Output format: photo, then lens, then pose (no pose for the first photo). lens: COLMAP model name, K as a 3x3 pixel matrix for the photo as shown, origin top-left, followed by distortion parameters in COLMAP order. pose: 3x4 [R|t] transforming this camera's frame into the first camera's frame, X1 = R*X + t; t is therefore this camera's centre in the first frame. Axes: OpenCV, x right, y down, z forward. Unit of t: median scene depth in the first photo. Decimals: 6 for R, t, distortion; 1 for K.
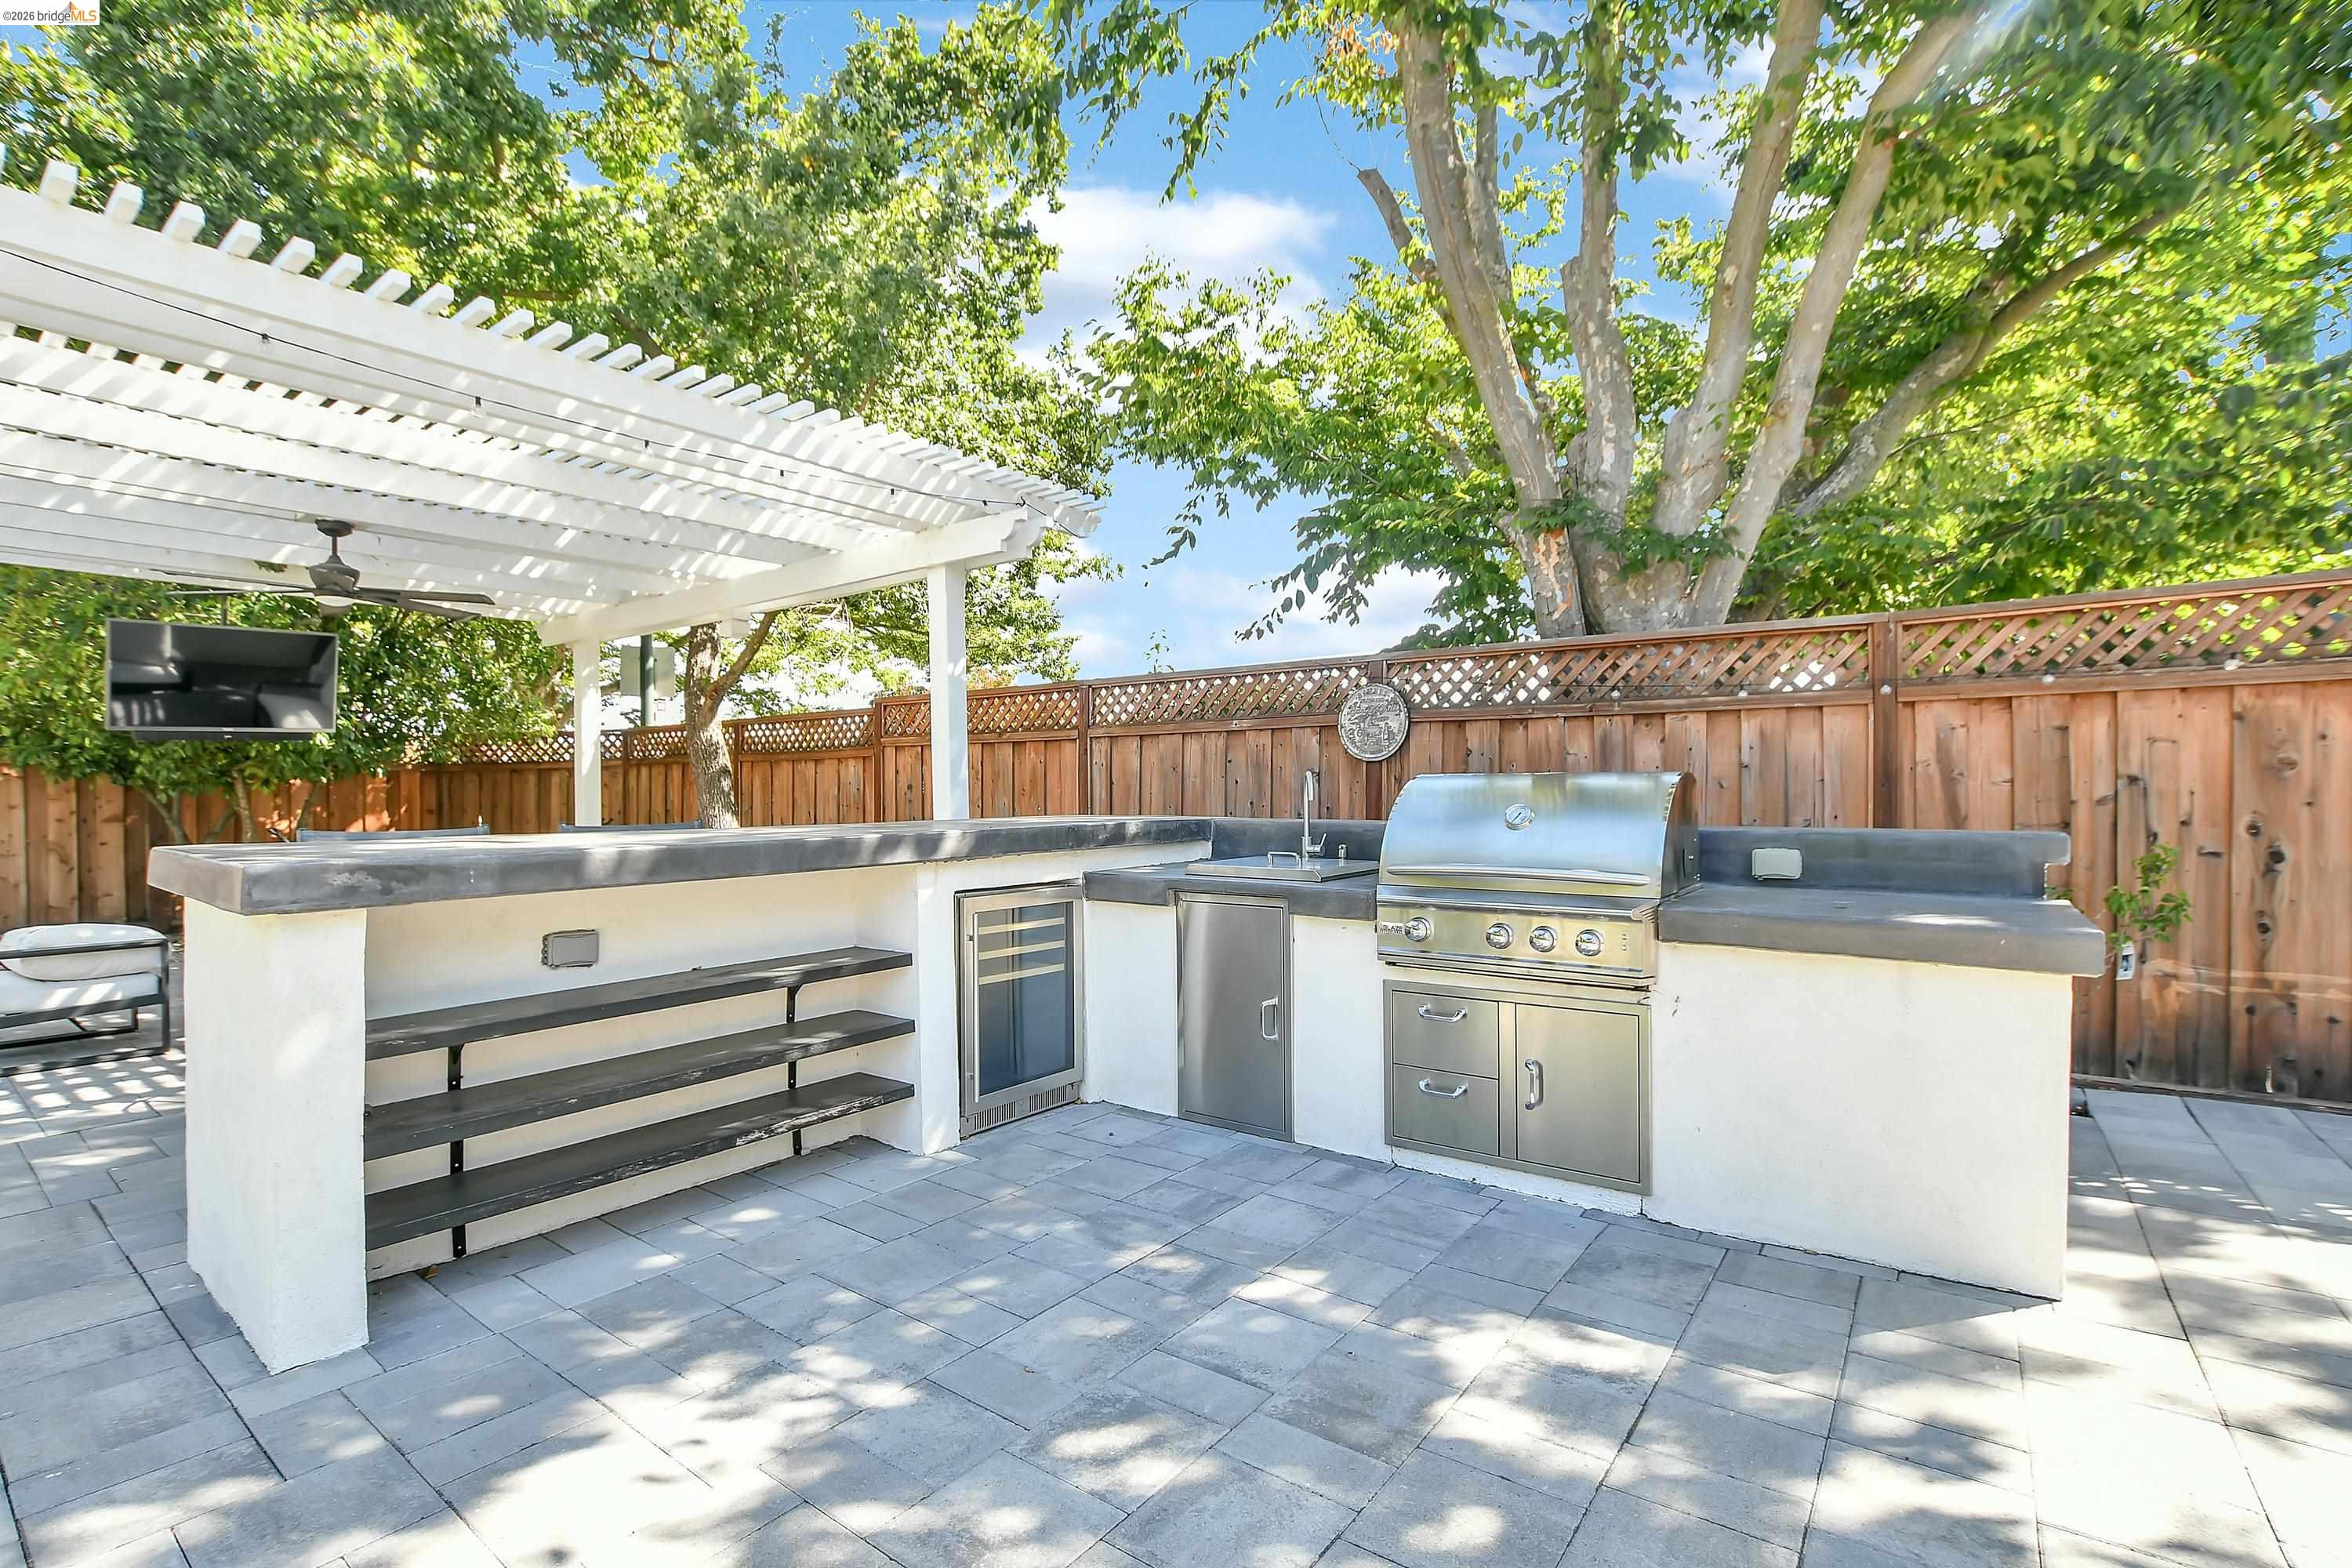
lens RADIAL K [[1054.7, 0, 1162.2], [0, 1054.7, 786.6], [0, 0, 1]] dist [-0.020979, 0.000460]
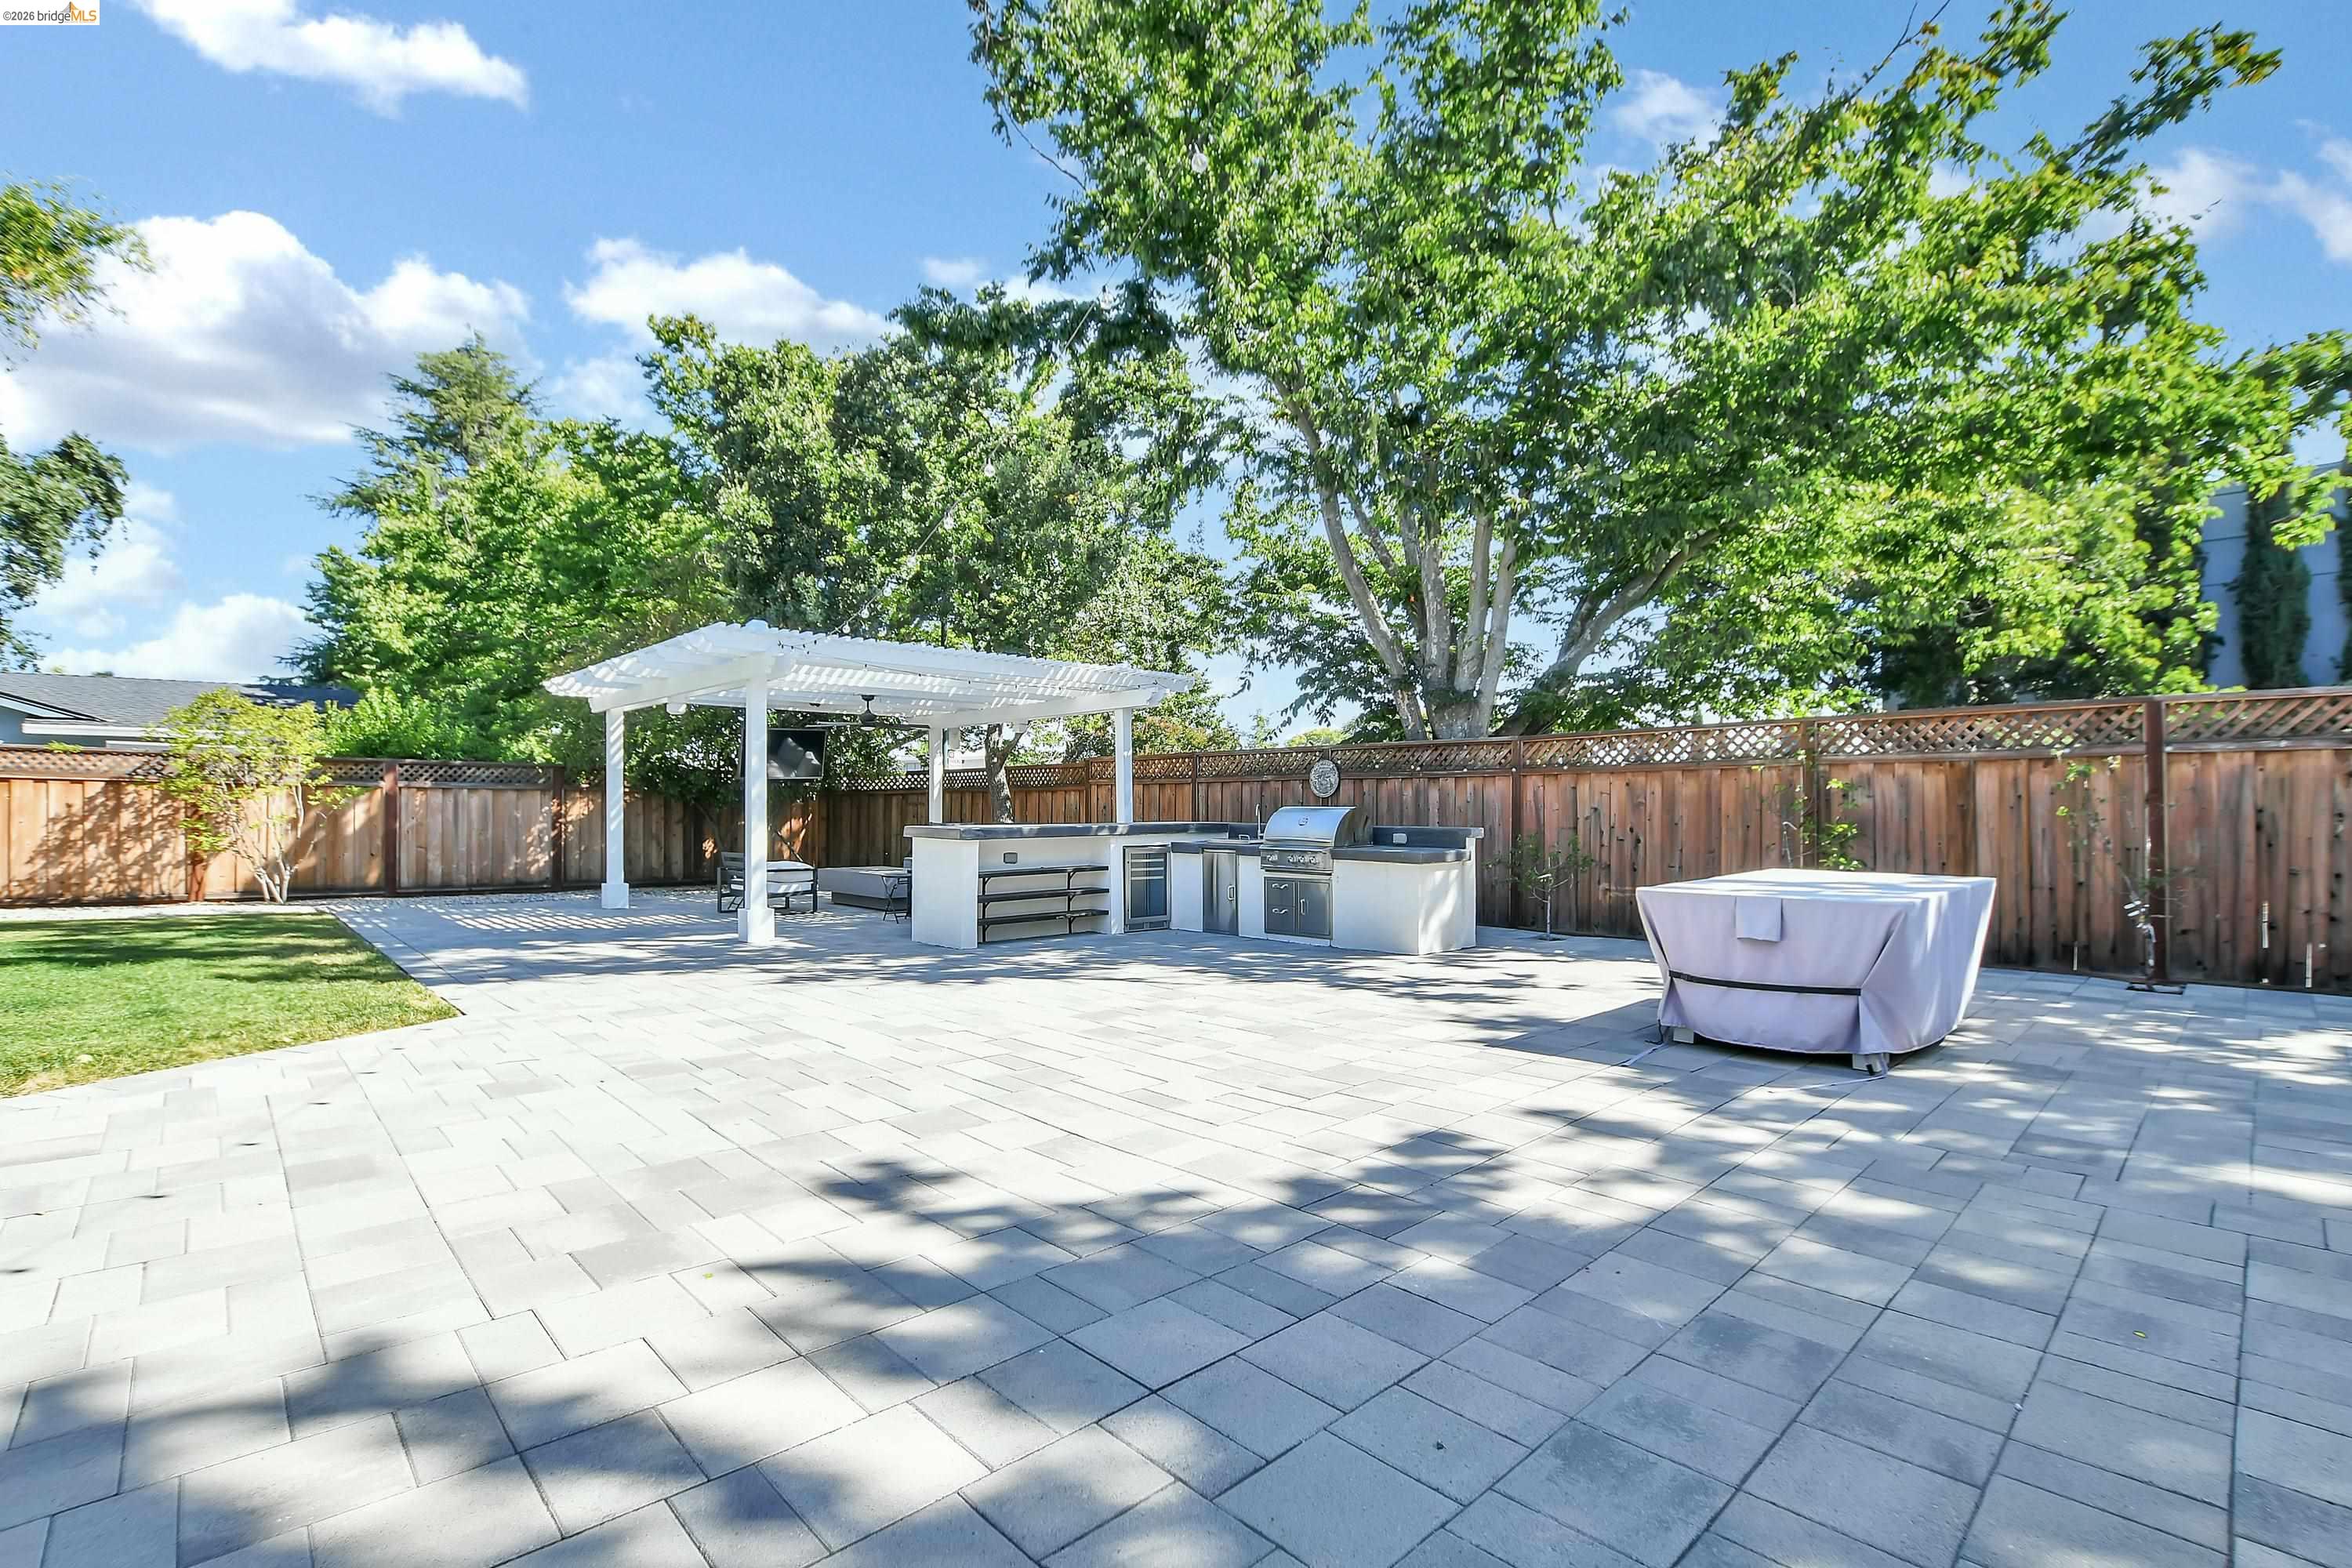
lens RADIAL K [[1054.7, 0, 1174.5], [0, 1054.7, 797.2], [0, 0, 1]] dist [-0.020979, 0.000460]
pose [[0.986643, 0.003871, -0.162852, 0.331449], [-0.004434, 0.999985, -0.003095, -0.020966], [0.162838, 0.003776, 0.986646, -1.466714]]
